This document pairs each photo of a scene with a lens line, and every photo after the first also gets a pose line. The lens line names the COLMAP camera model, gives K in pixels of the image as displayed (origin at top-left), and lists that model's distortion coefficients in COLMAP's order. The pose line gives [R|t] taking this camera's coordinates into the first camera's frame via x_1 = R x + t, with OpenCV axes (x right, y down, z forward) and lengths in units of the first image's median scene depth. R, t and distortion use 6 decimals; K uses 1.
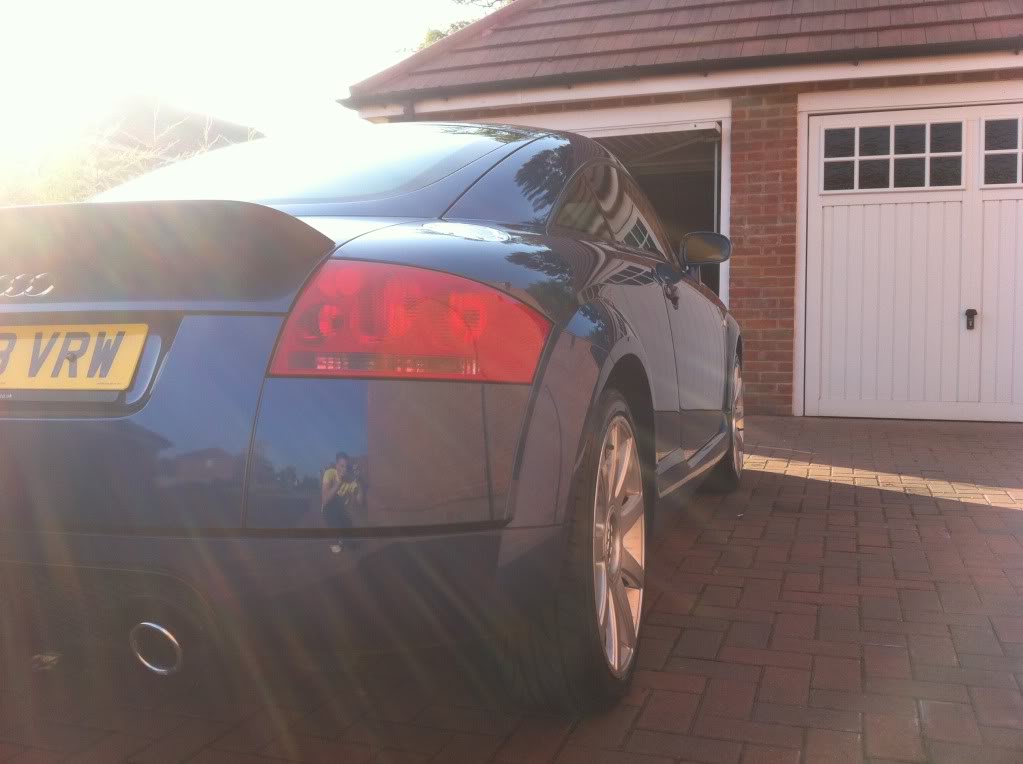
lens RADIAL K [[1029.9, 0, 445.5], [0, 1029.9, 360.0], [0, 0, 1]] dist [0.067175, -0.237299]
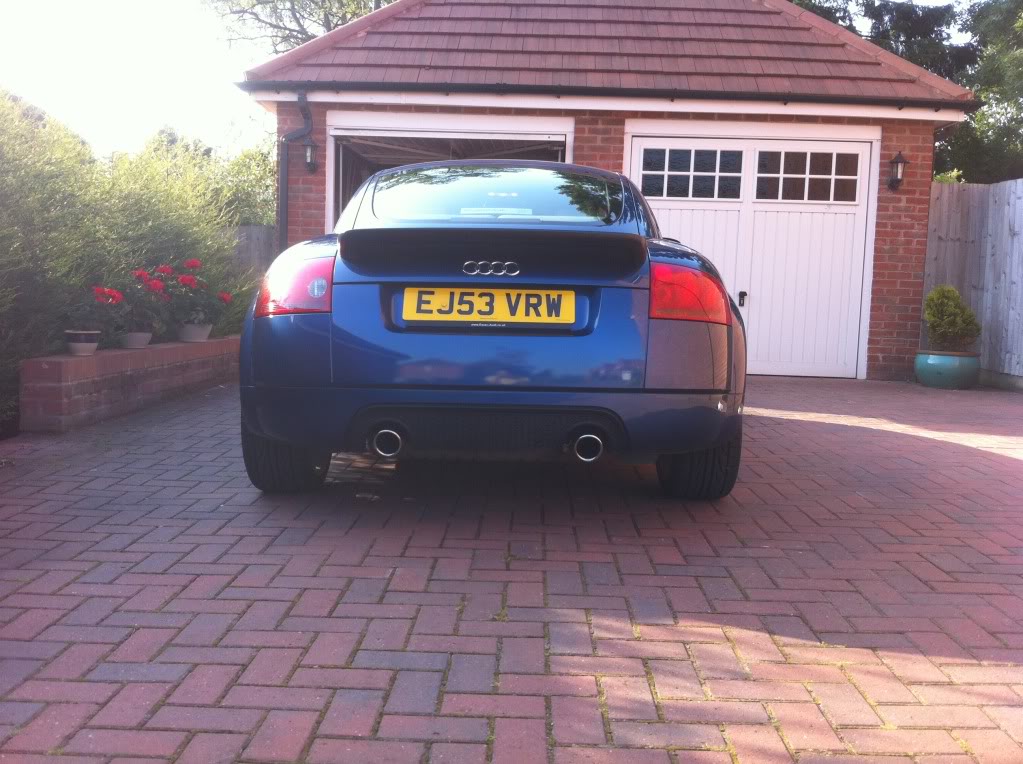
lens RADIAL K [[1020.2, 0, 472.7], [0, 1020.2, 380.0], [0, 0, 1]] dist [0.143929, -0.486720]
pose [[0.951454, 0.008303, 0.307679, -0.236816], [-0.024546, 0.998499, 0.048959, 0.009901], [-0.306811, -0.054135, 0.950230, -0.180924]]
